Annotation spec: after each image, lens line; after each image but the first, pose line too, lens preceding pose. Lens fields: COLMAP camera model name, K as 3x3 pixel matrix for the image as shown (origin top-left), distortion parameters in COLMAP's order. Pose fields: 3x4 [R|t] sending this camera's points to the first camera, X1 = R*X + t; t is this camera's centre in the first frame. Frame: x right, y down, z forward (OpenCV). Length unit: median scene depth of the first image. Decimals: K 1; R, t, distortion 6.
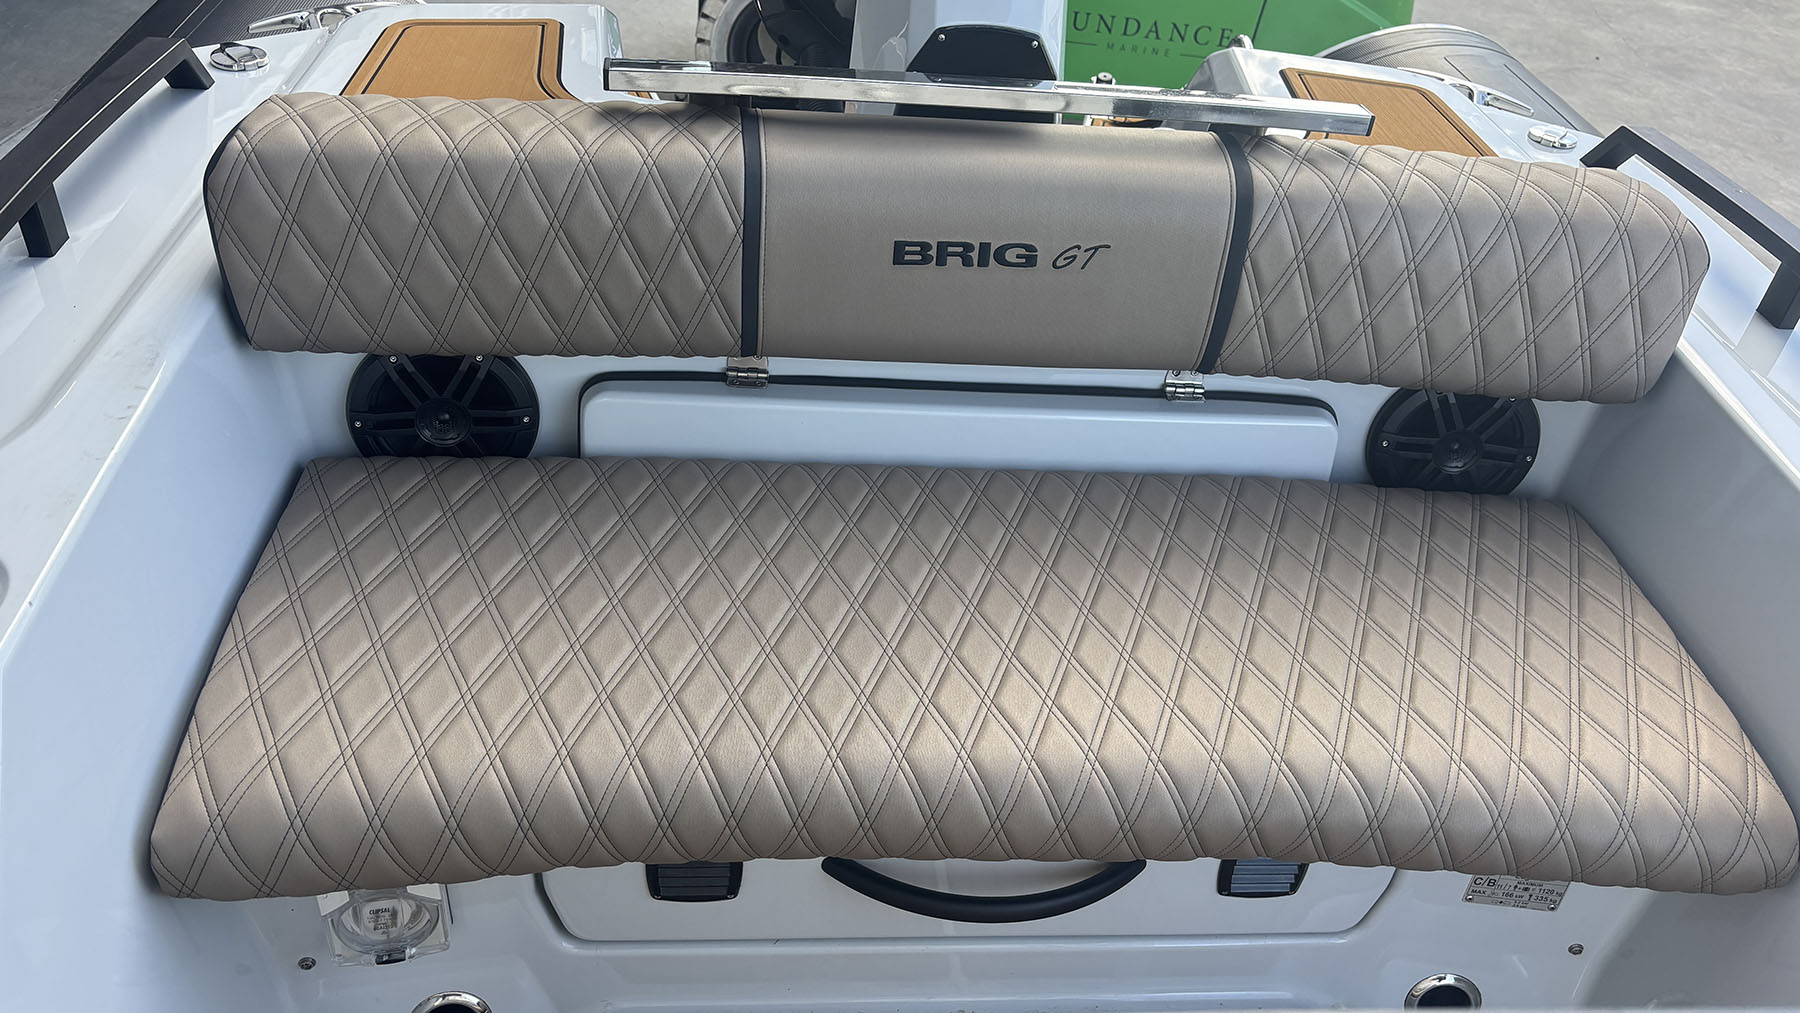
lens RADIAL K [[1371.0, 0, 904.5], [0, 1371.0, 496.5], [0, 0, 1]] dist [0.055695, -0.051830]
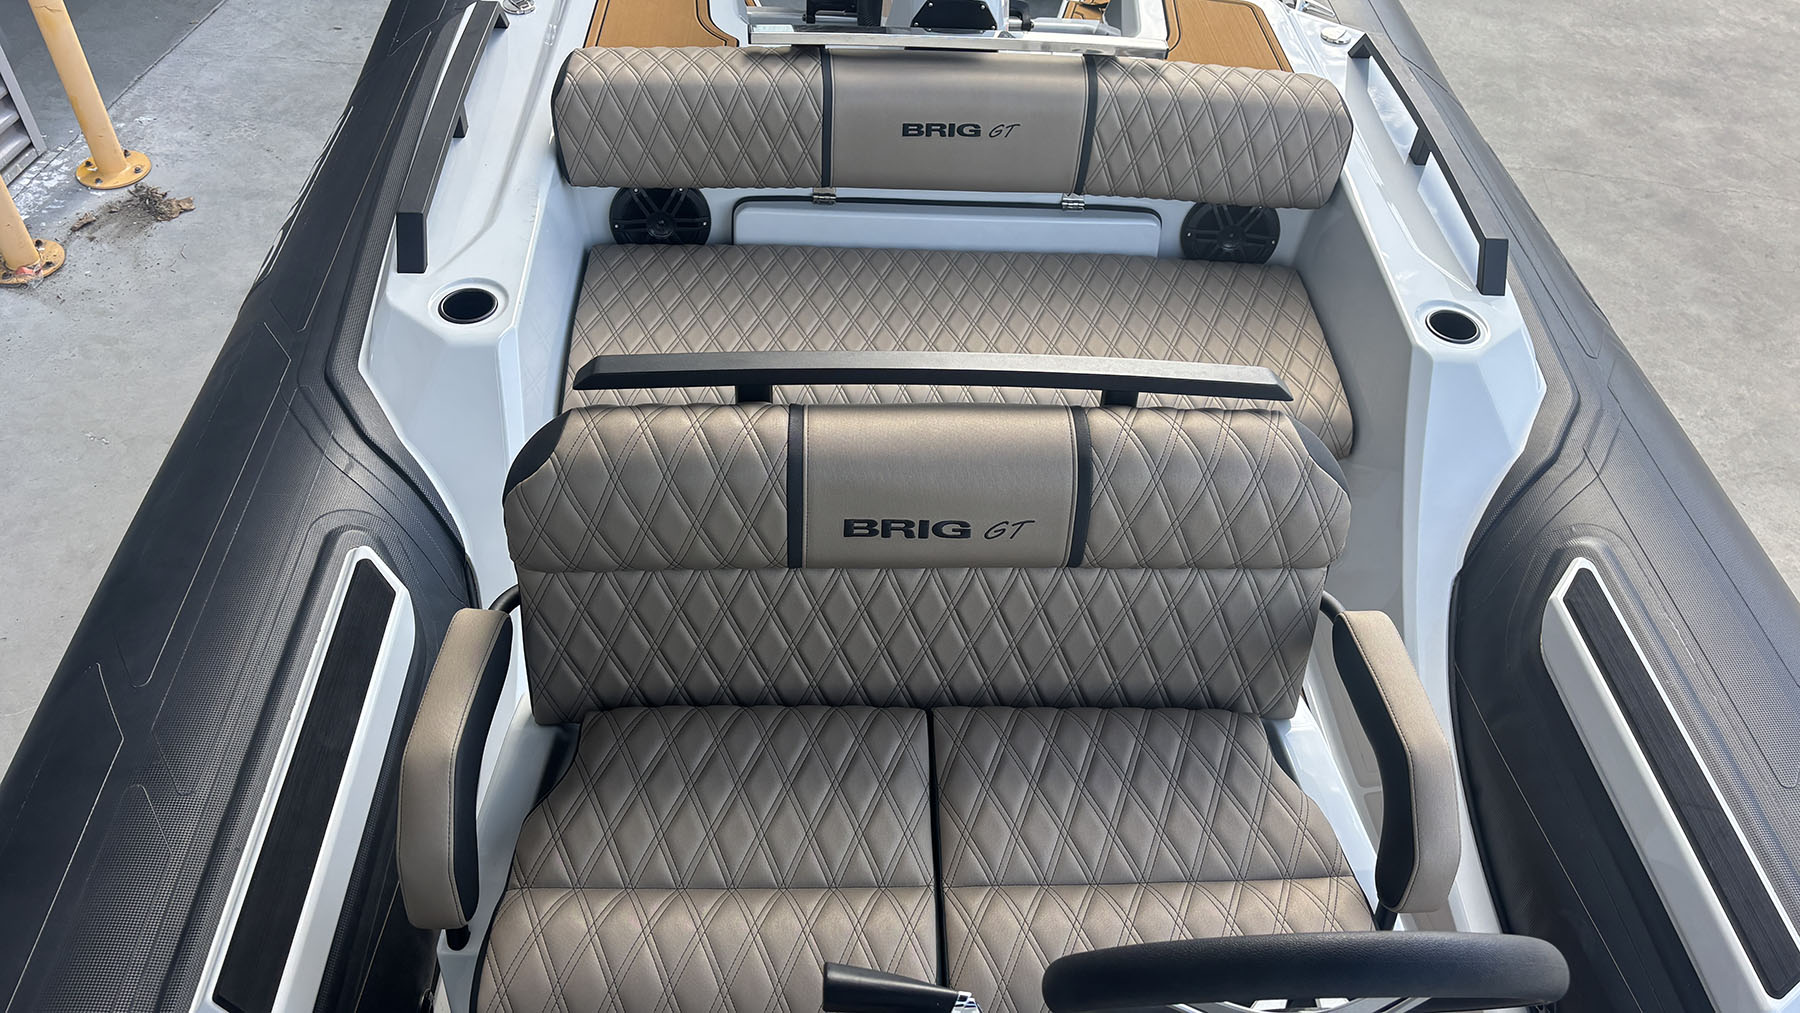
lens RADIAL K [[1371.0, 0, 899.1], [0, 1371.0, 503.4], [0, 0, 1]] dist [0.055695, -0.051830]
pose [[0.998718, 0.002967, -0.050534, 0.081217], [0.003867, 0.990892, 0.134604, 0.071464], [0.050473, -0.134626, 0.989610, -0.895956]]
